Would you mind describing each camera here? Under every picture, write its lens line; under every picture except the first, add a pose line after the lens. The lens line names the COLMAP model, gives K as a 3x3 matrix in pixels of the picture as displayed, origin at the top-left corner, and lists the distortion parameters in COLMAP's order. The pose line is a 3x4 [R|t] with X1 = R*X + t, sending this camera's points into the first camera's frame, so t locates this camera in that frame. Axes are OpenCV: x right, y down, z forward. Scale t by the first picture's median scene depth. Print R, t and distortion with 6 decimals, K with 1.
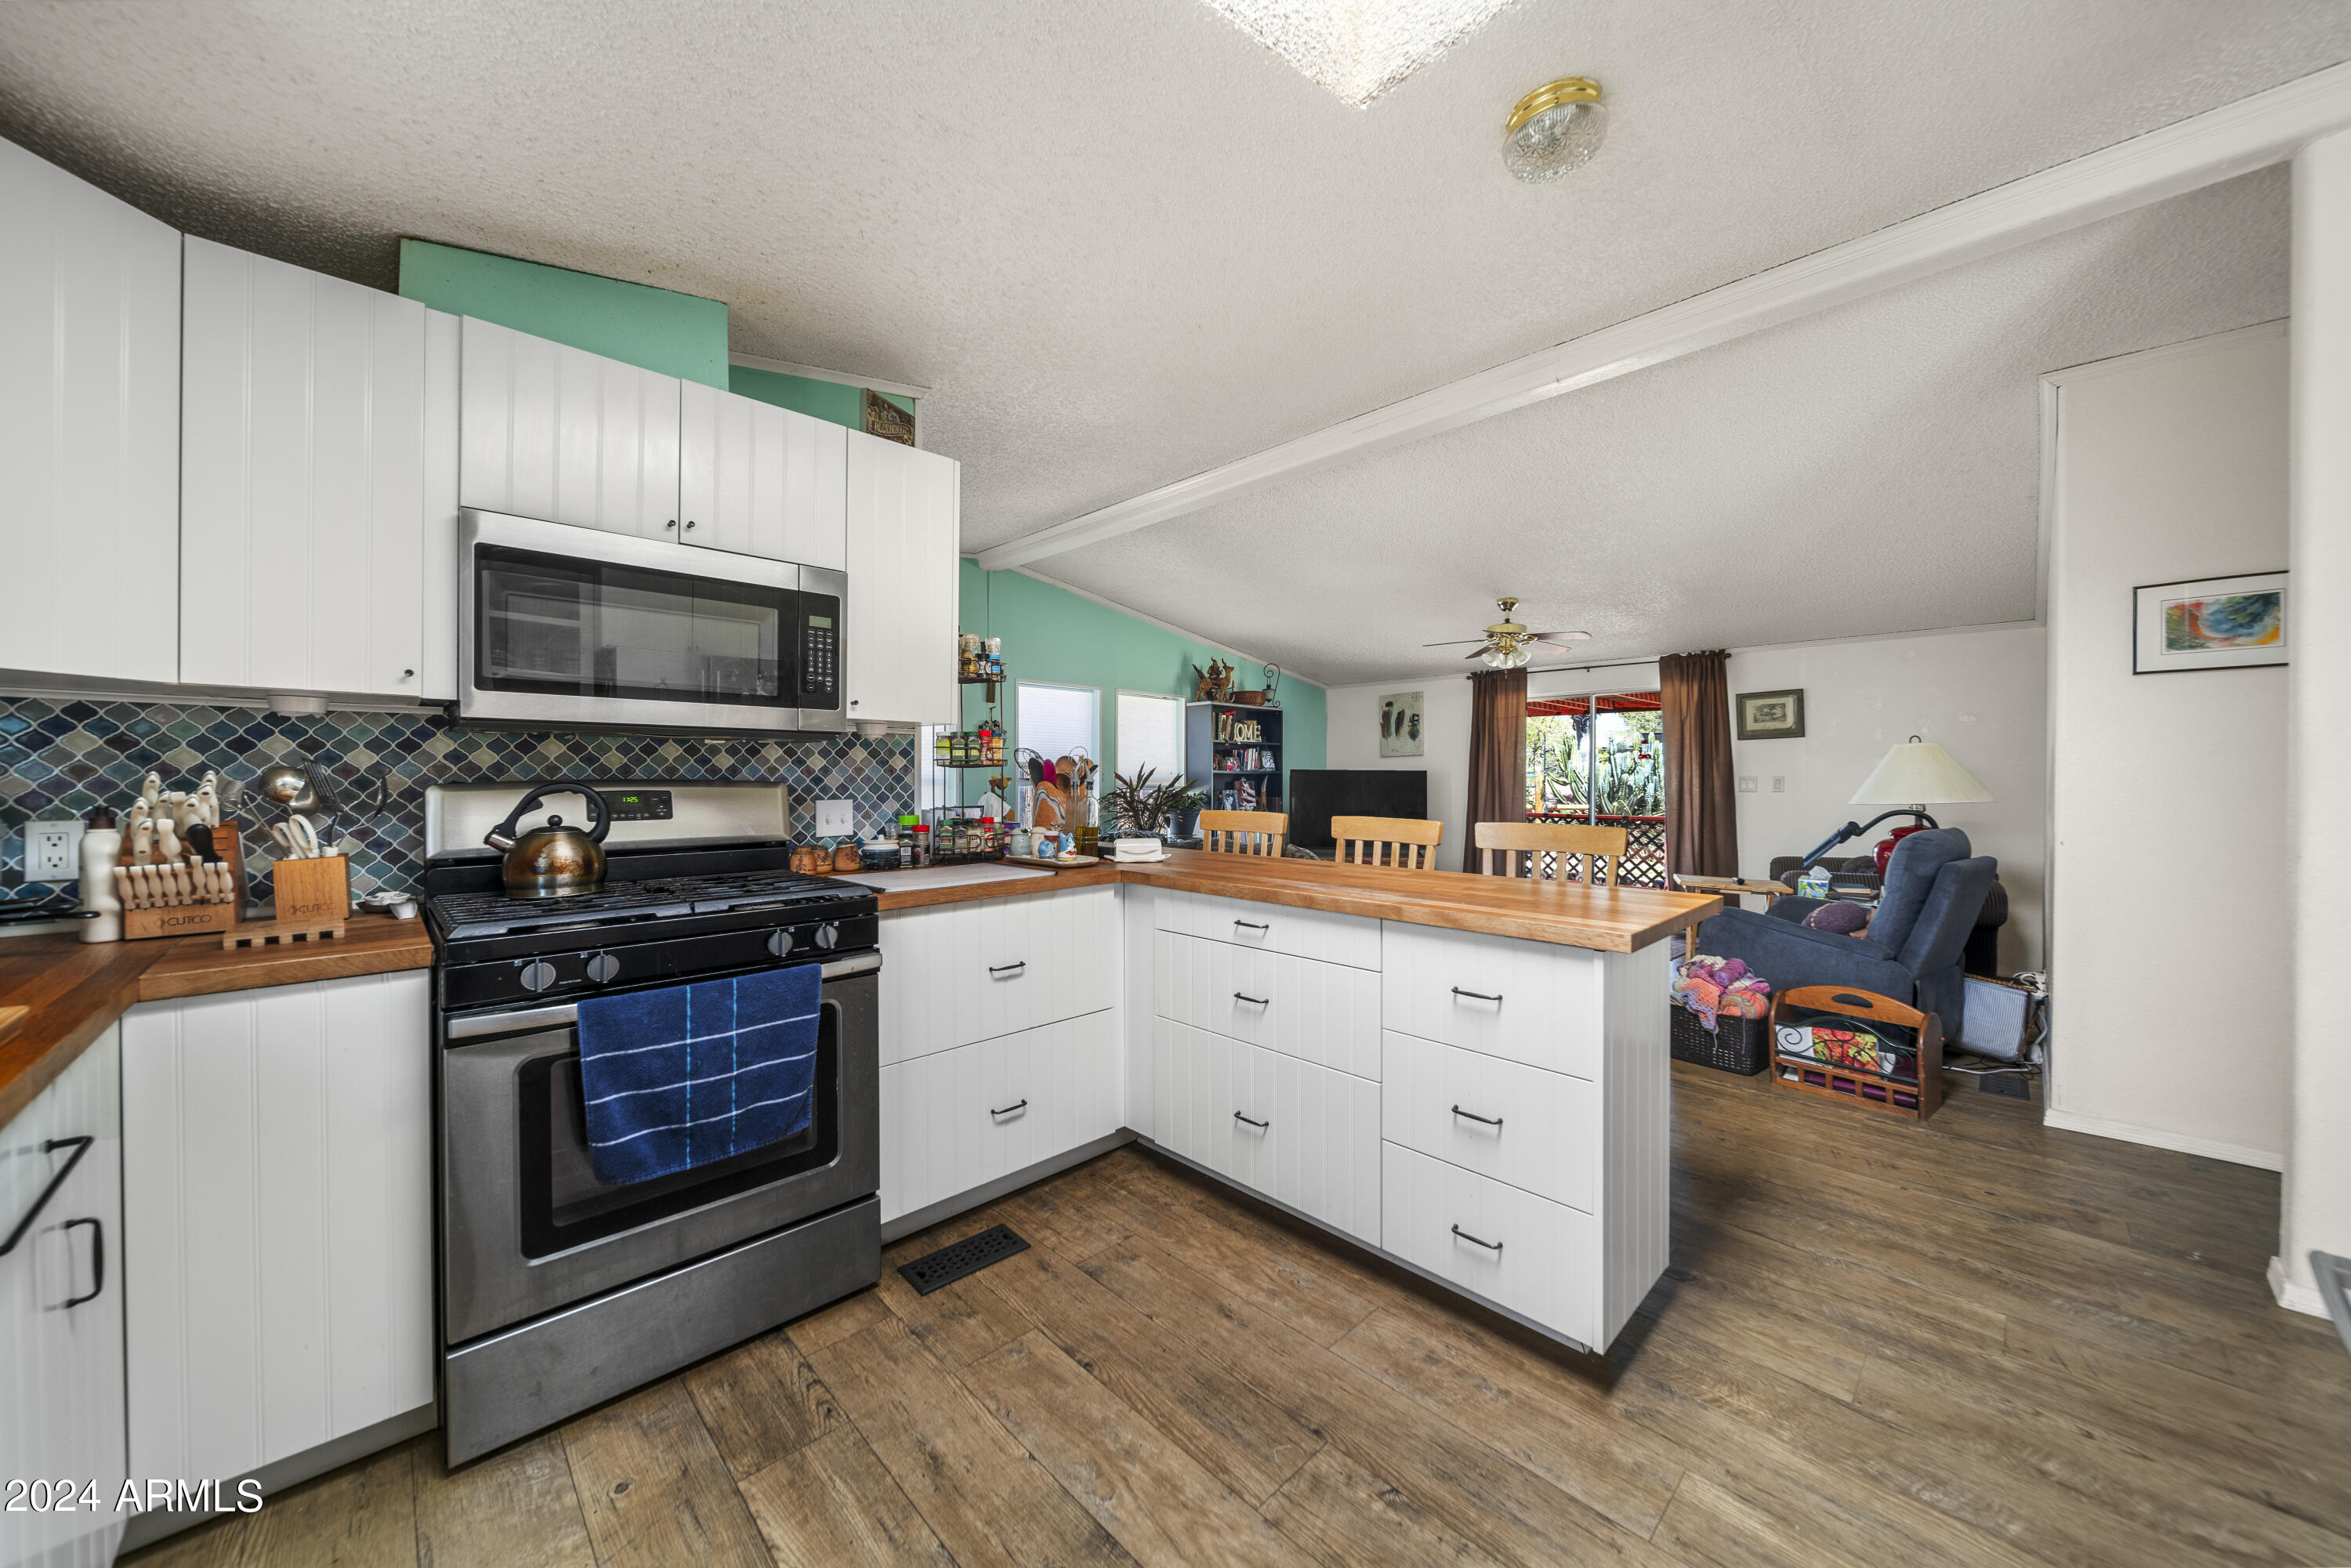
lens RADIAL K [[823.4, 0, 1169.3], [0, 823.4, 784.3], [0, 0, 1]] dist [-0.000441, -0.000029]
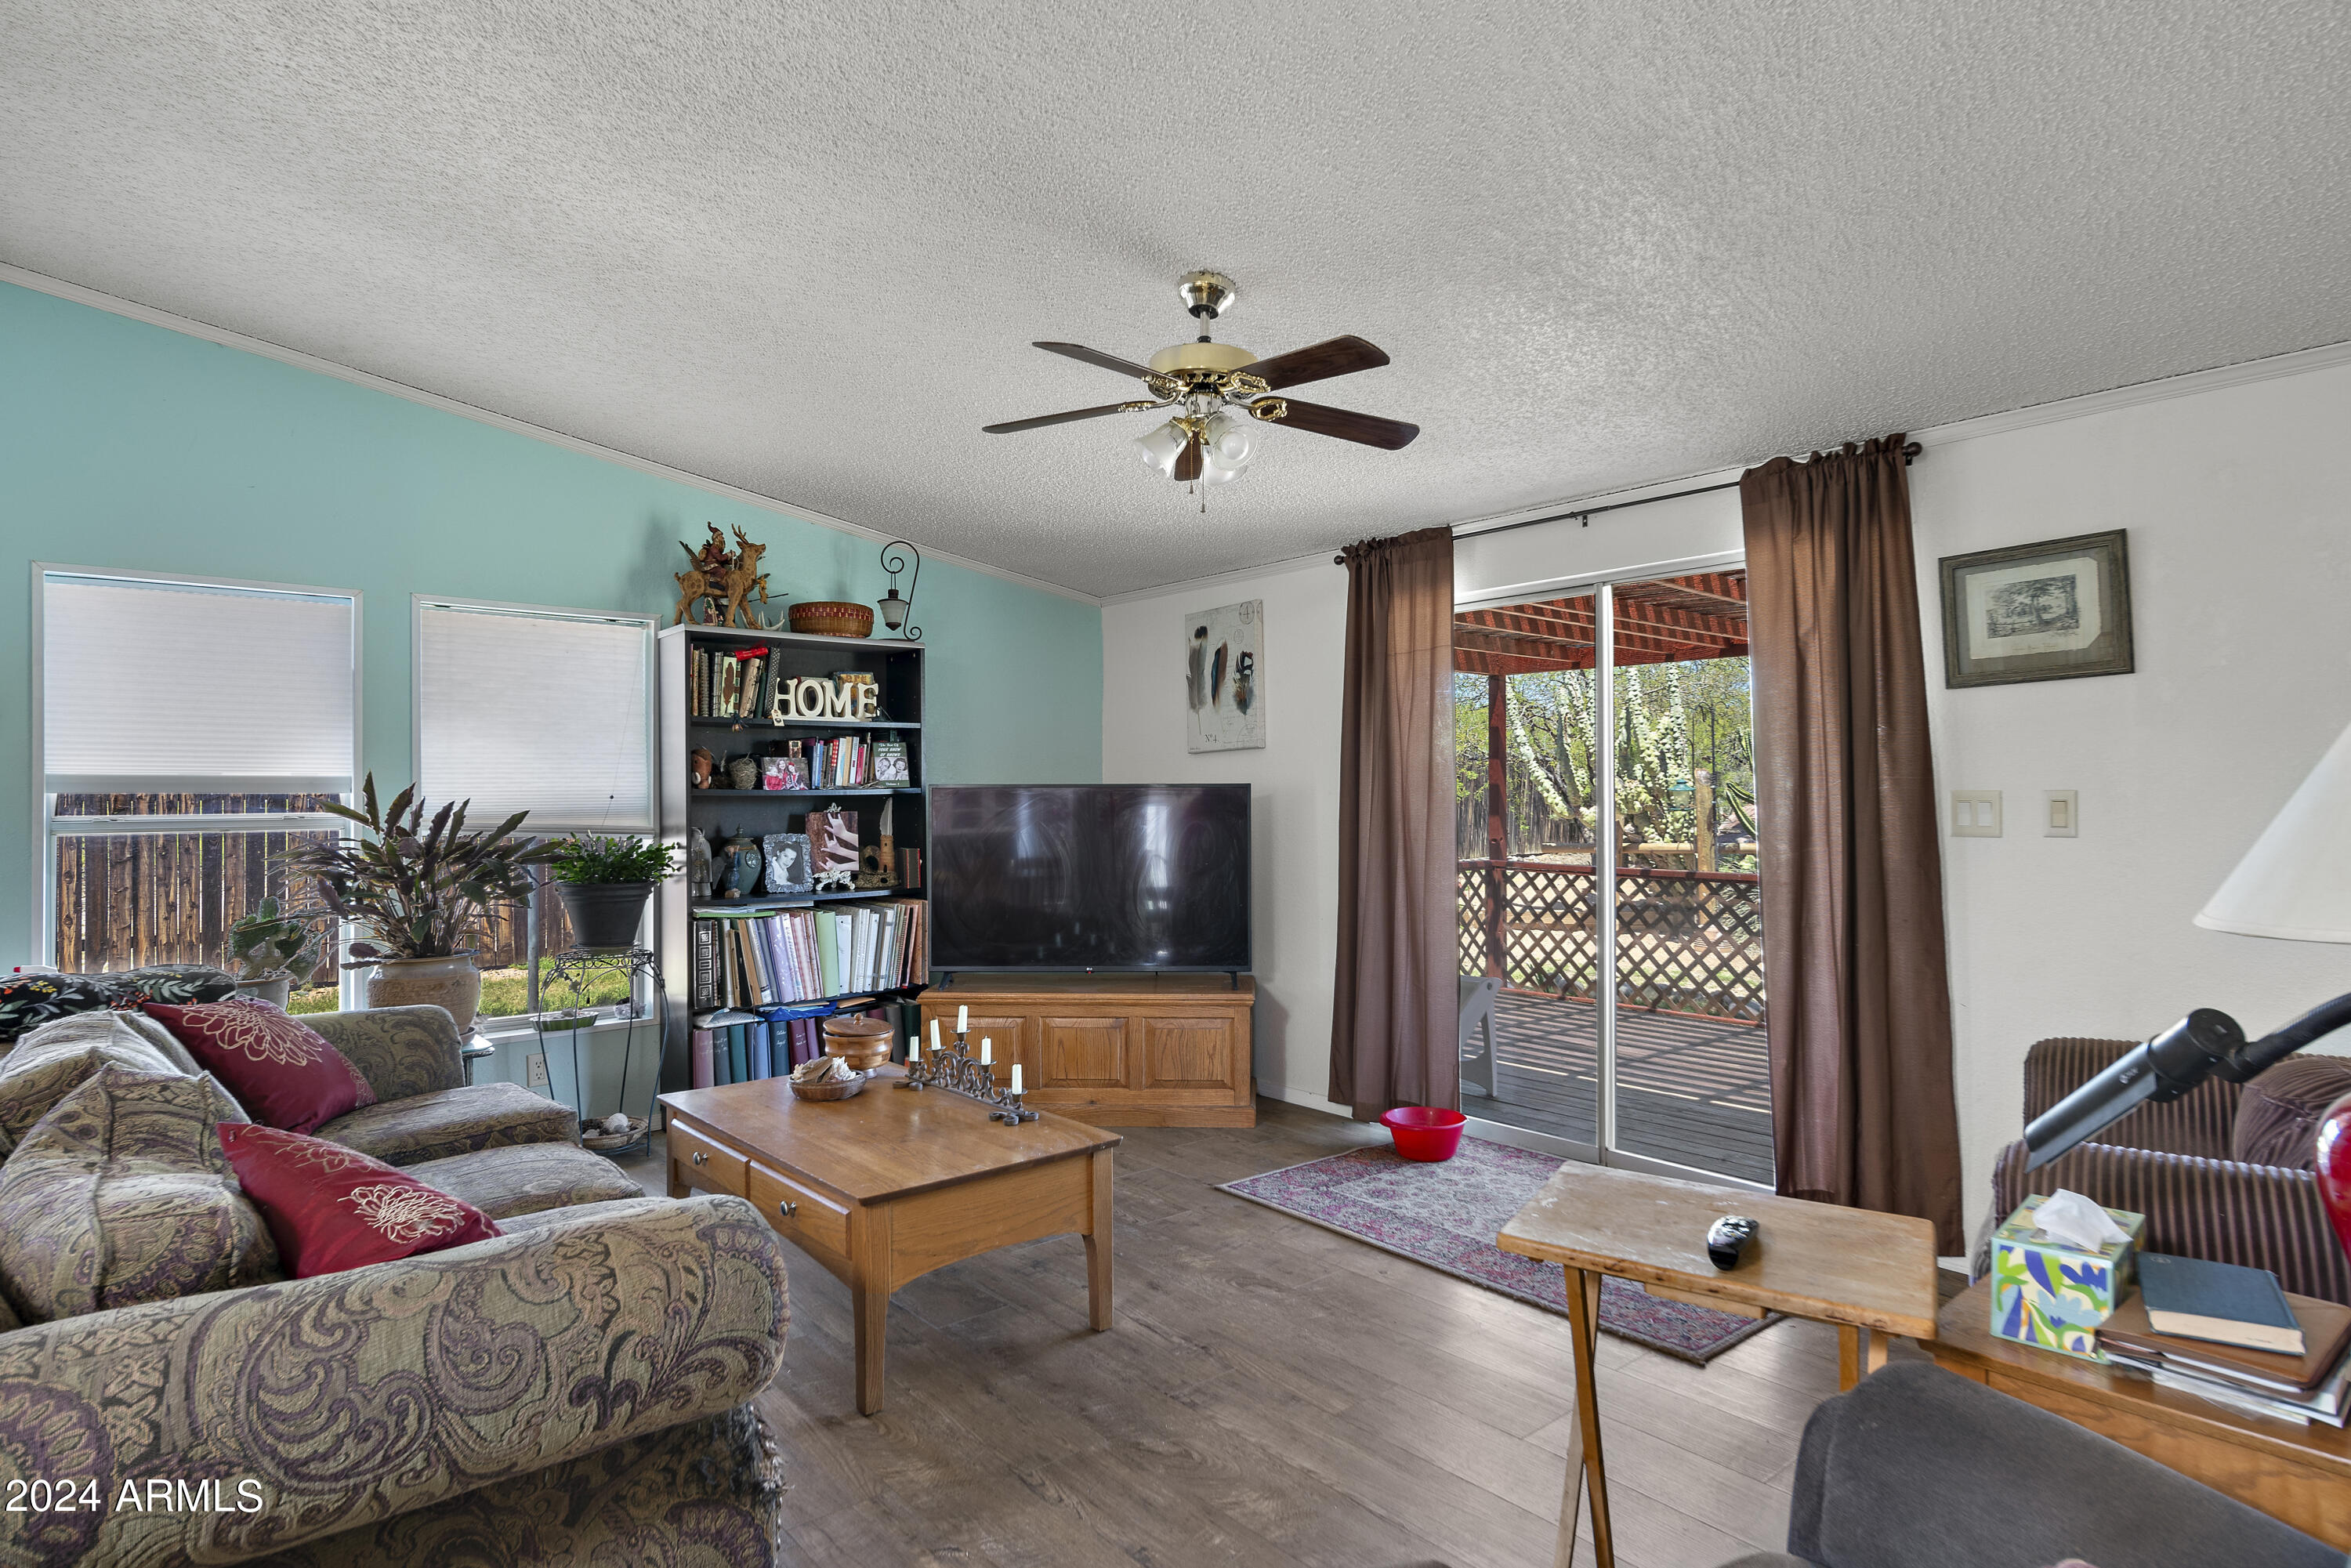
lens RADIAL K [[1267.0, 0, 1179.8], [0, 1267.0, 779.5], [0, 0, 1]] dist [0.004316, 0.000469]
pose [[0.998286, -0.012529, -0.057172, 0.326005], [0.011456, 0.999753, -0.019059, -0.007124], [0.057397, 0.018372, 0.998182, 0.365035]]
